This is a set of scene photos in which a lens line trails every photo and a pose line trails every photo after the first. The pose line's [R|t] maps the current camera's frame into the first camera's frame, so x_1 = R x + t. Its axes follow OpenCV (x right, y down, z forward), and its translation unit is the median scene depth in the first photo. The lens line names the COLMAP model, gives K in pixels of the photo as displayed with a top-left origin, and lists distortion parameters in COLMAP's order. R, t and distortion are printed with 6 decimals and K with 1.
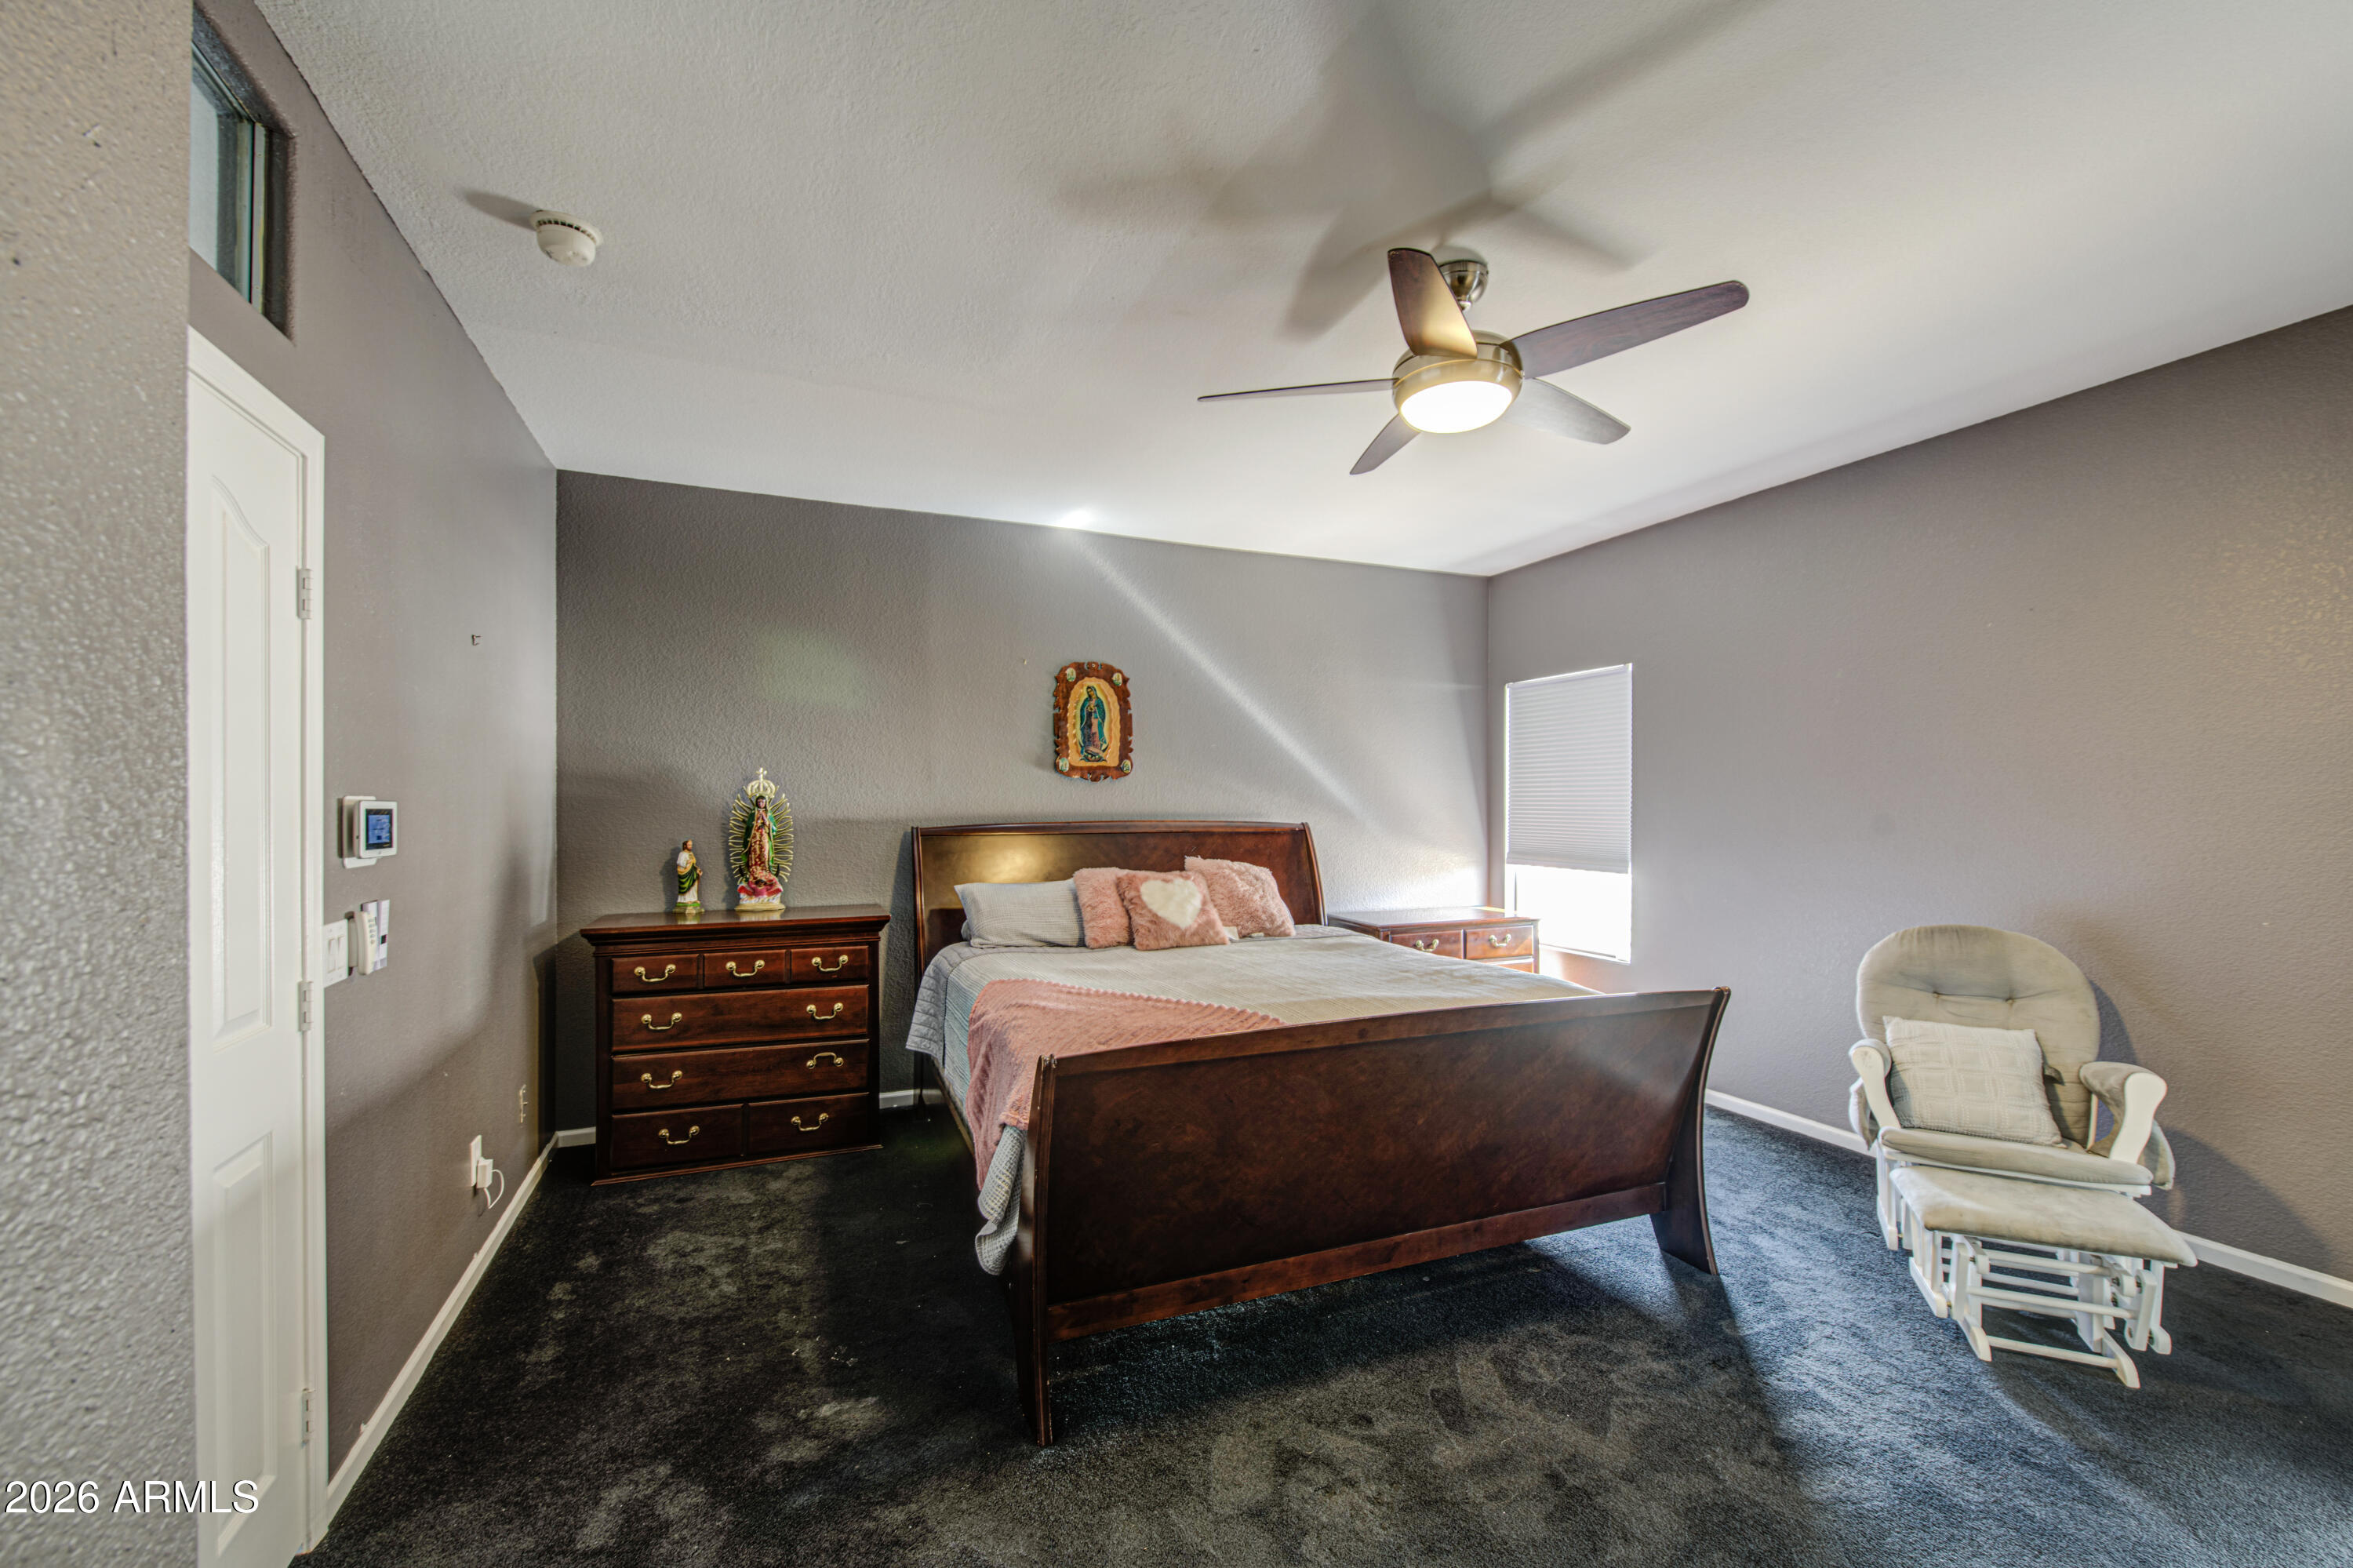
lens RADIAL K [[952.8, 0, 1171.1], [0, 952.8, 795.7], [0, 0, 1]] dist [0.001229, 0.000130]
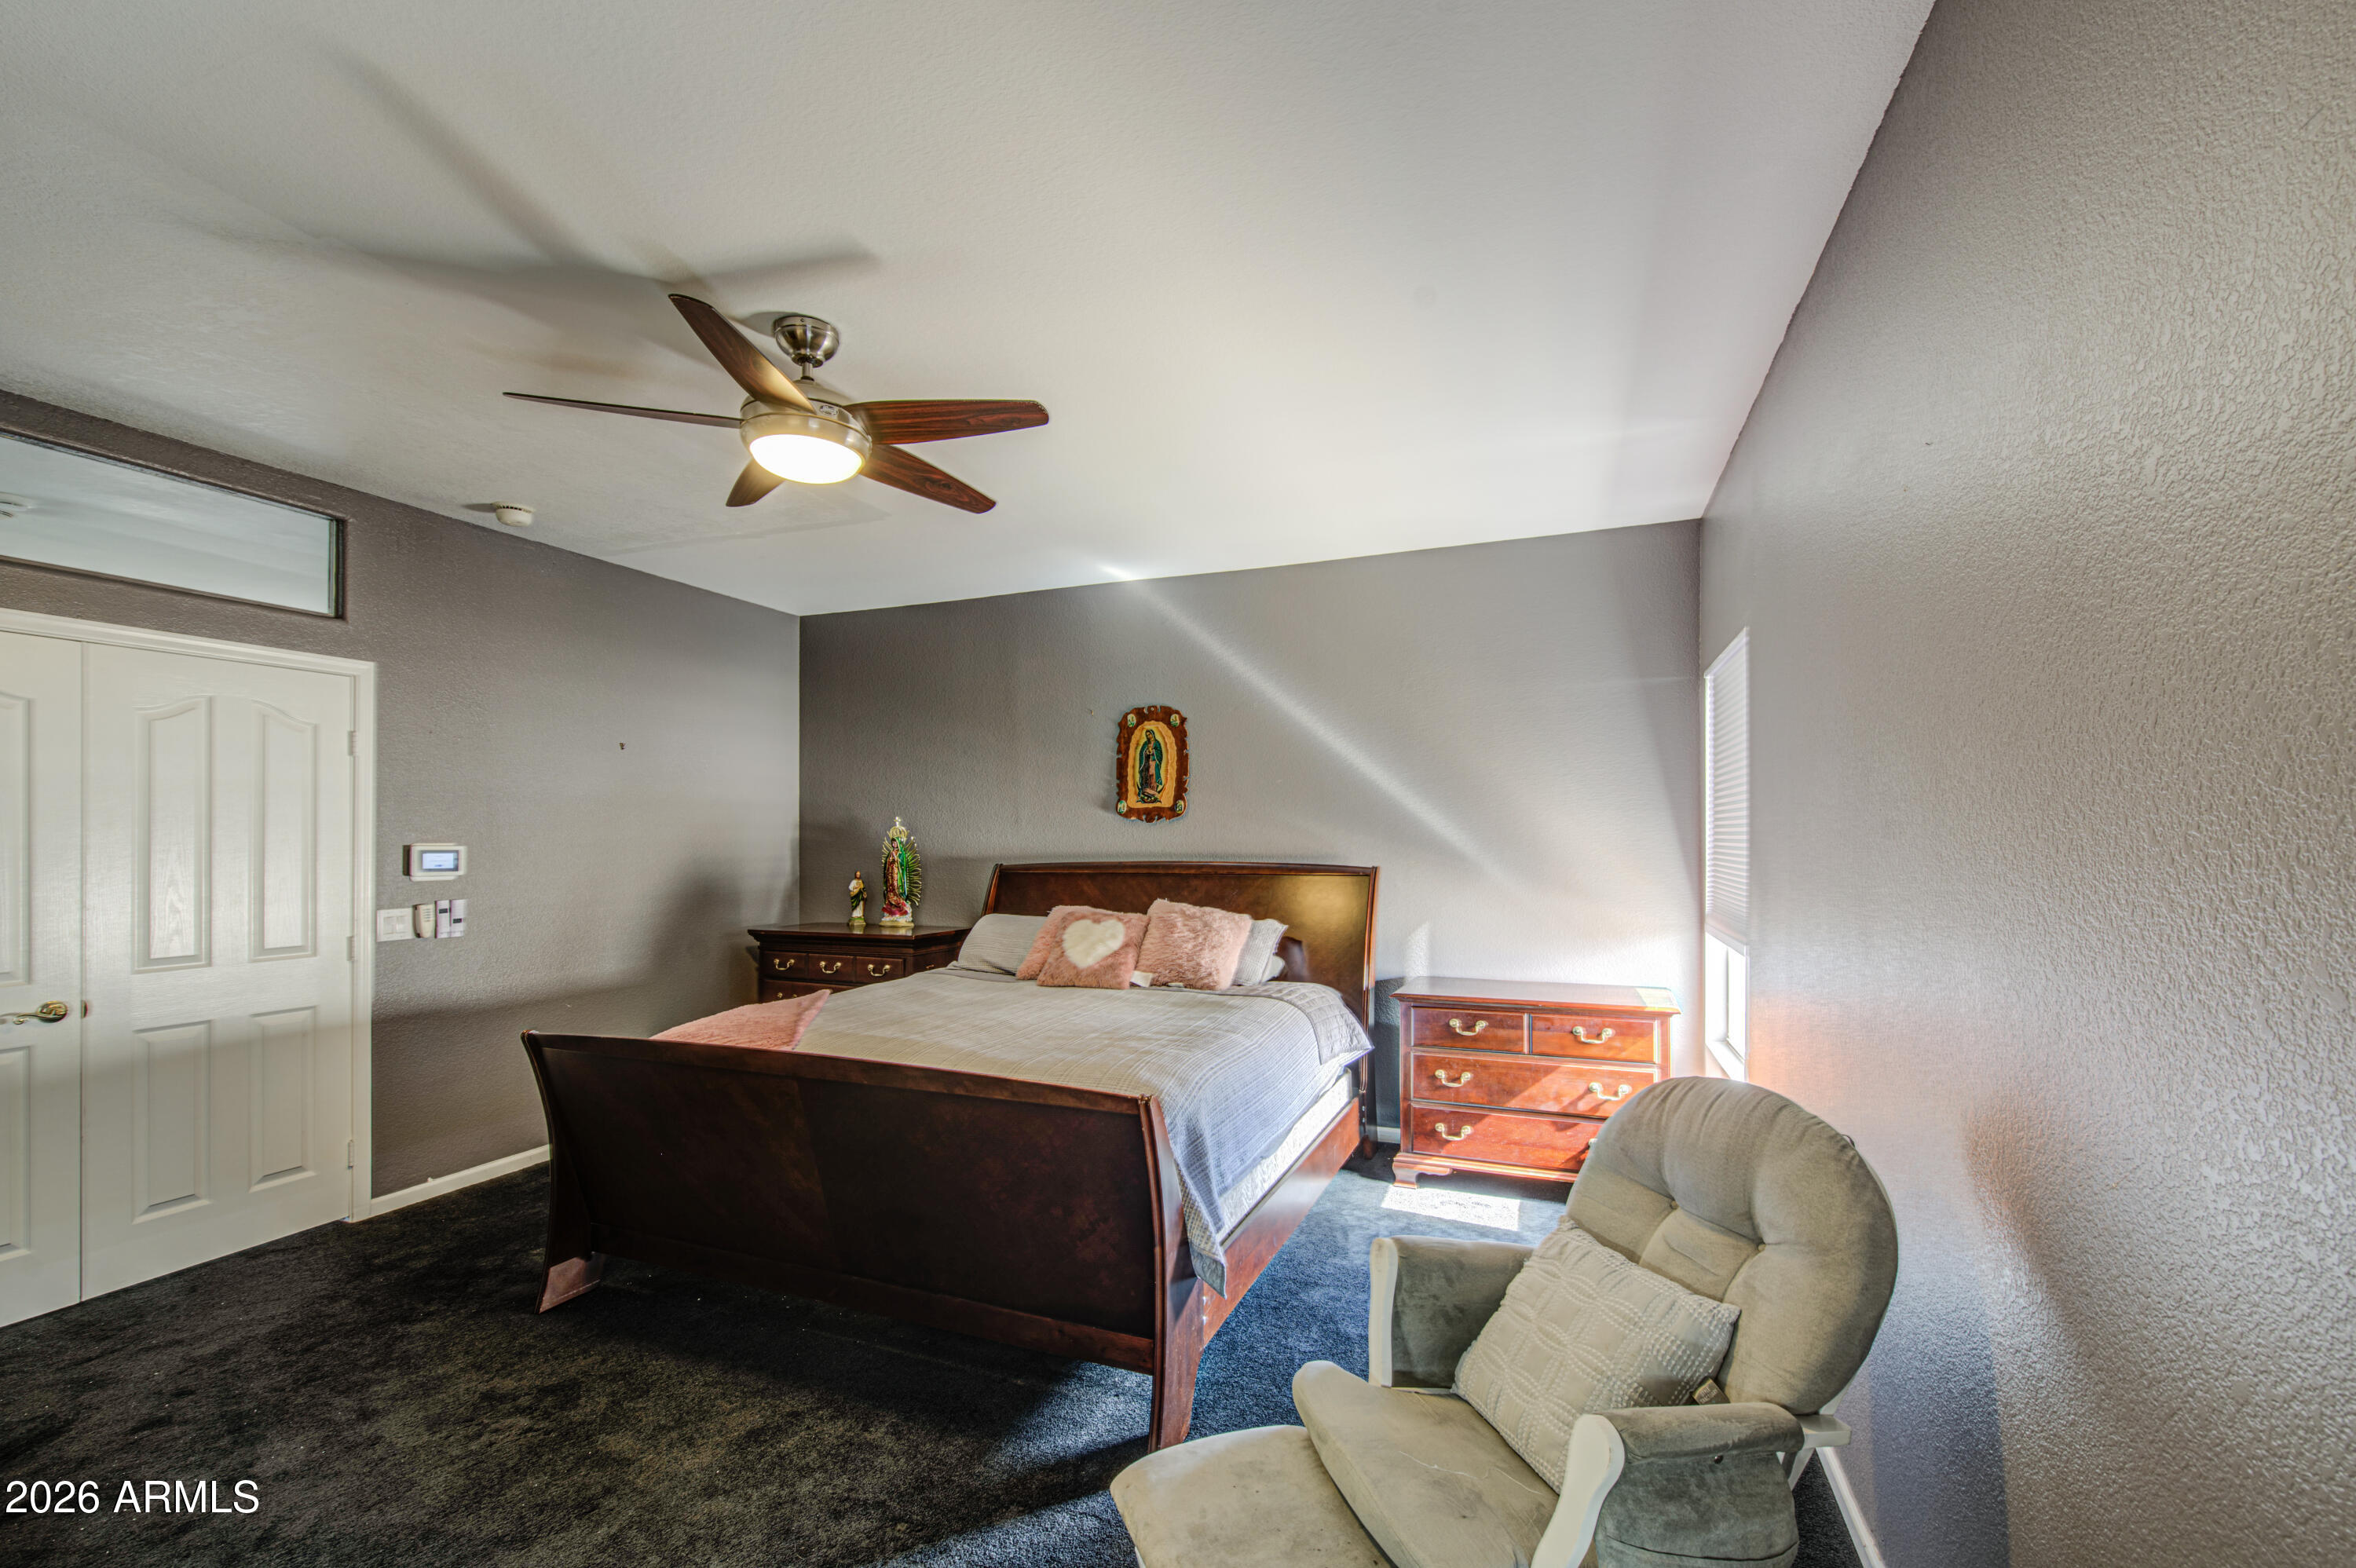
lens RADIAL K [[953.8, 0, 1160.0], [0, 953.8, 822.2], [0, 0, 1]] dist [0.001229, 0.000130]
pose [[0.722890, -0.014390, -0.690813, 0.640294], [0.008986, 0.999894, -0.011425, -0.003252], [0.690905, 0.002051, 0.722943, 0.268021]]
